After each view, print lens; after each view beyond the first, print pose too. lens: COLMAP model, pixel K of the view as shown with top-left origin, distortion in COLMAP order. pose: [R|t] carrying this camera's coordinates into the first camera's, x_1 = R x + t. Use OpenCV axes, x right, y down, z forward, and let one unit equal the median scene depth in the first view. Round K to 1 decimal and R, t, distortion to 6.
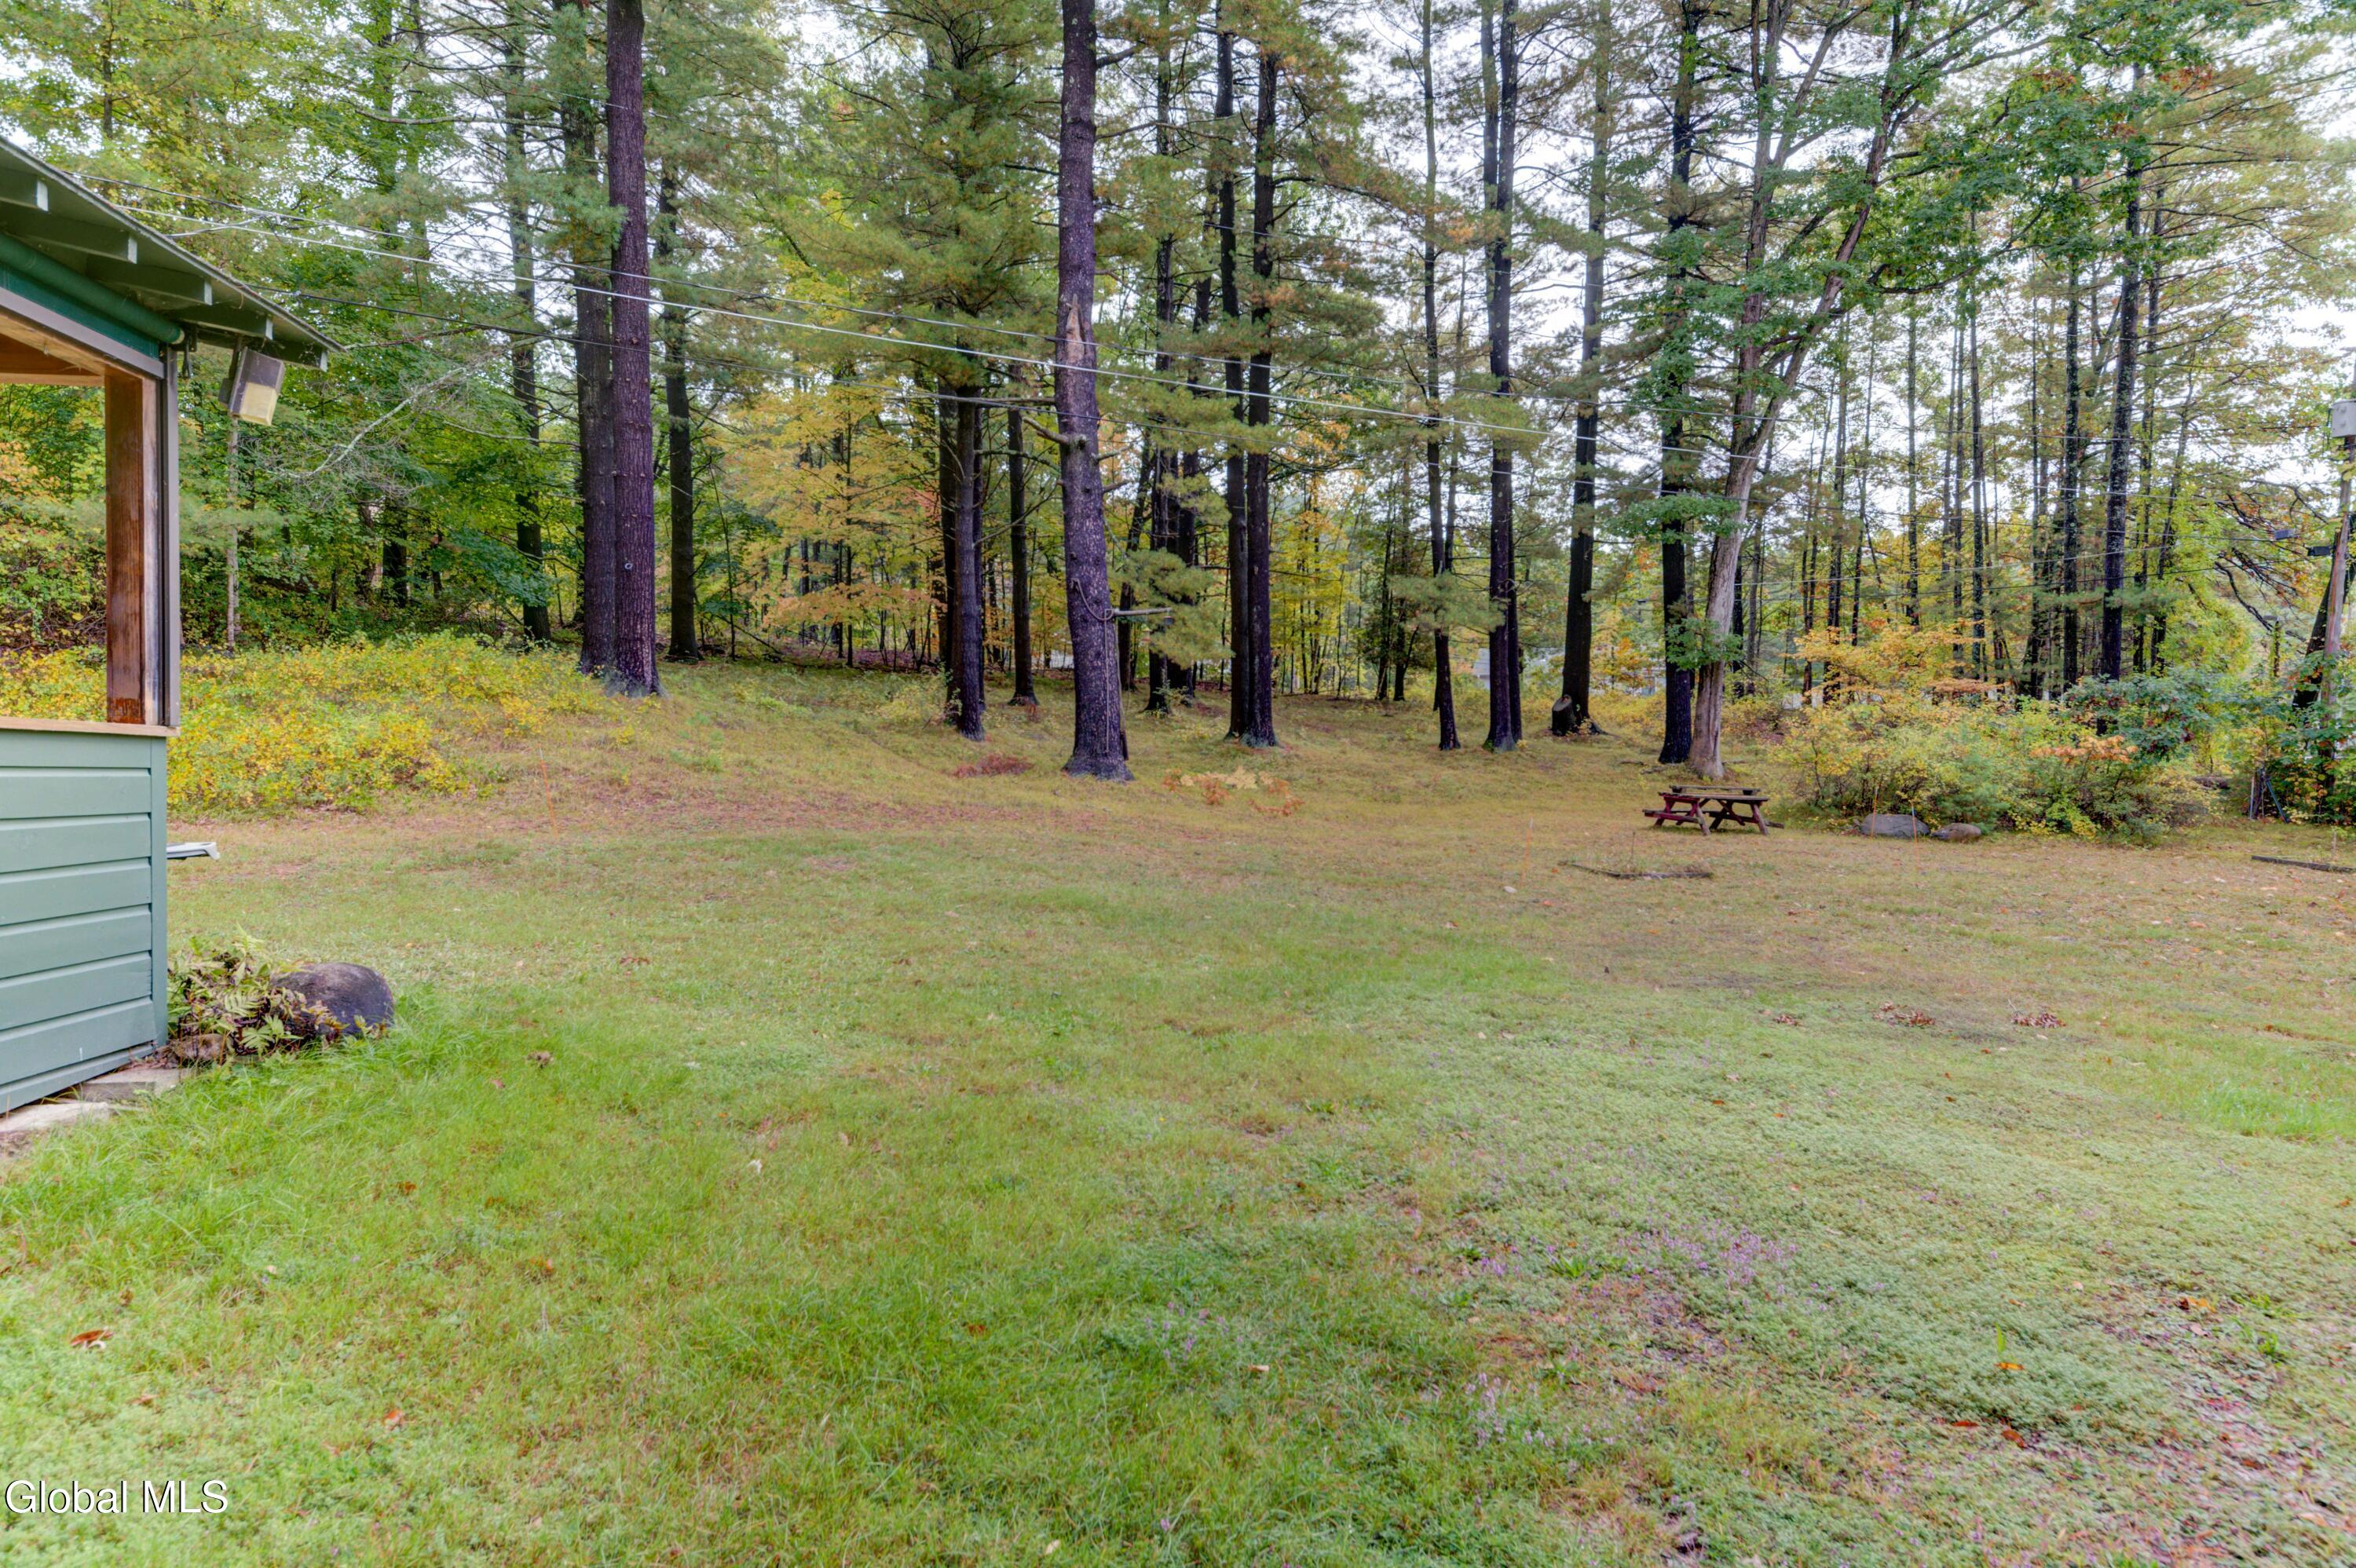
lens RADIAL K [[1326.4, 0, 1175.3], [0, 1326.4, 787.6], [0, 0, 1]] dist [0.008787, 0.001478]
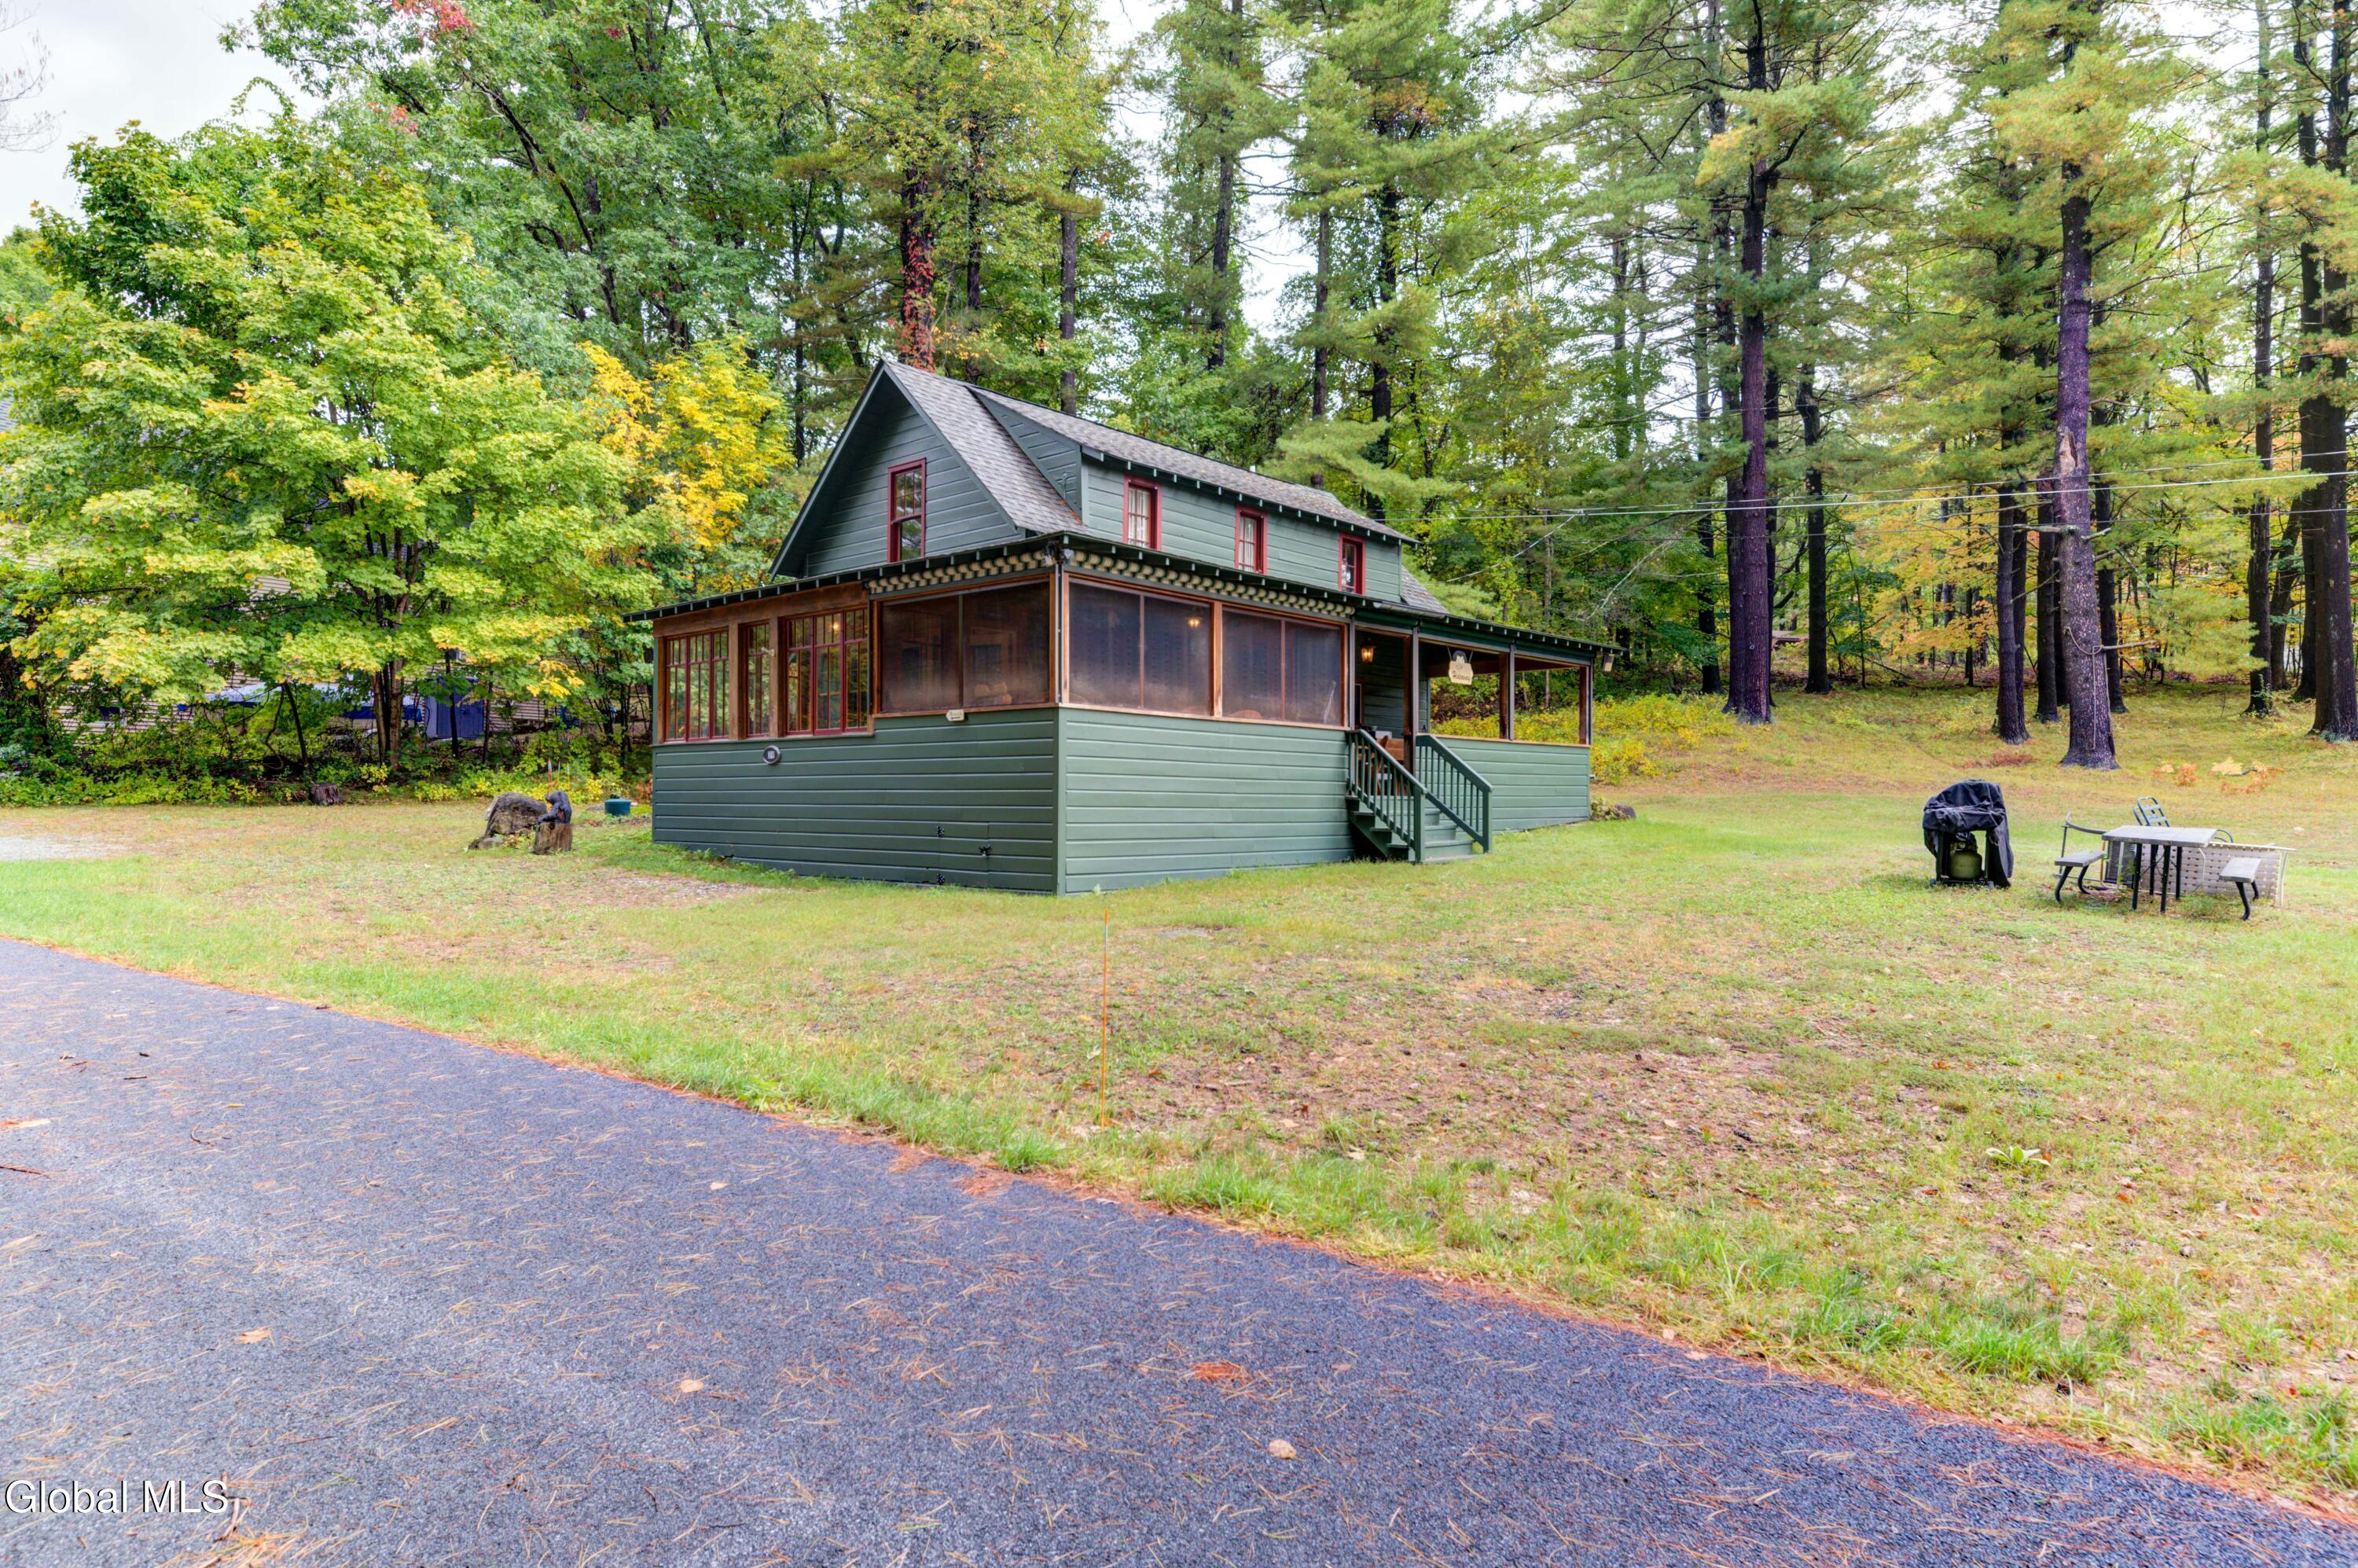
lens RADIAL K [[1327.6, 0, 1176.9], [0, 1327.6, 794.6], [0, 0, 1]] dist [0.008787, 0.001478]
pose [[0.661703, -0.002253, -0.749763, 0.206230], [-0.003420, 0.999976, -0.006023, 0.018722], [0.749758, 0.006549, 0.661679, -0.370390]]
